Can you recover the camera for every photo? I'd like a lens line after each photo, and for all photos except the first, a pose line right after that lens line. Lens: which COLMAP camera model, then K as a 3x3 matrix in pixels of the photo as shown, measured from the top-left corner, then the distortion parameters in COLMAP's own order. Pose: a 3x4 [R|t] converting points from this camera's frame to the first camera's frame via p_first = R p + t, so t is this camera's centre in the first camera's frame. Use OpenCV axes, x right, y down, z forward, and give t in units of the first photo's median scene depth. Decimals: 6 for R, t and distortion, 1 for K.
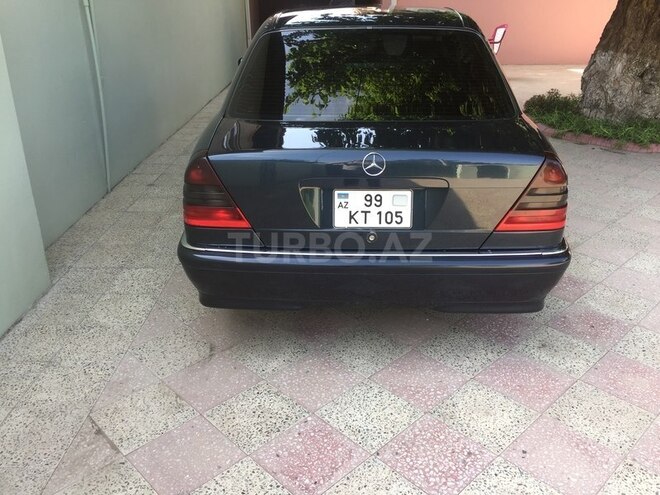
lens RADIAL K [[573.5, 0, 330.0], [0, 573.5, 247.5], [0, 0, 1]] dist [0.080852, -0.126887]
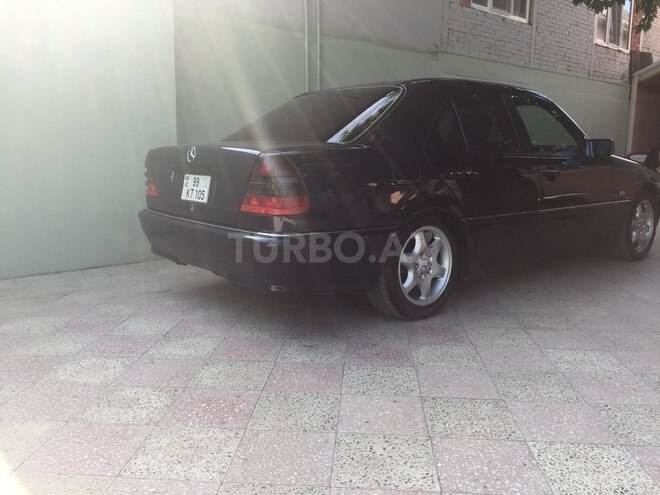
lens RADIAL K [[573.5, 0, 330.0], [0, 573.5, 247.5], [0, 0, 1]] dist [0.080852, -0.126887]
pose [[0.654837, 0.130926, -0.744343, 1.307647], [-0.312894, 0.943476, -0.109317, 0.117425], [0.687957, 0.304486, 0.658789, 0.319737]]
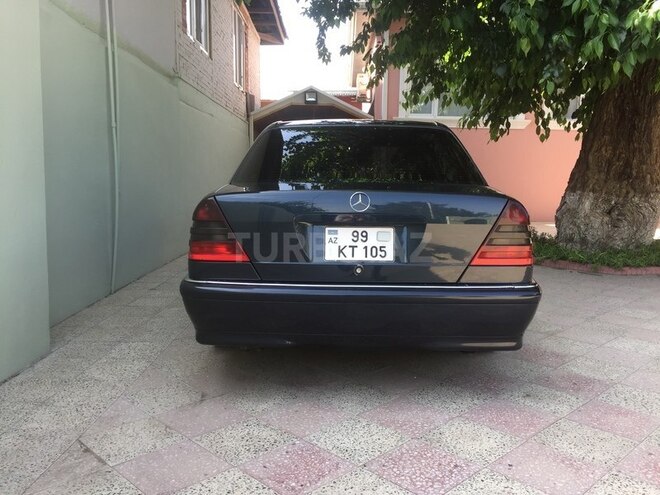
lens RADIAL K [[573.5, 0, 330.0], [0, 573.5, 247.5], [0, 0, 1]] dist [0.080852, -0.126887]
pose [[0.999900, 0.012463, 0.006632, 0.009620], [-0.009977, 0.956170, -0.292642, 0.253726], [-0.009989, 0.292547, 0.956199, -0.060485]]
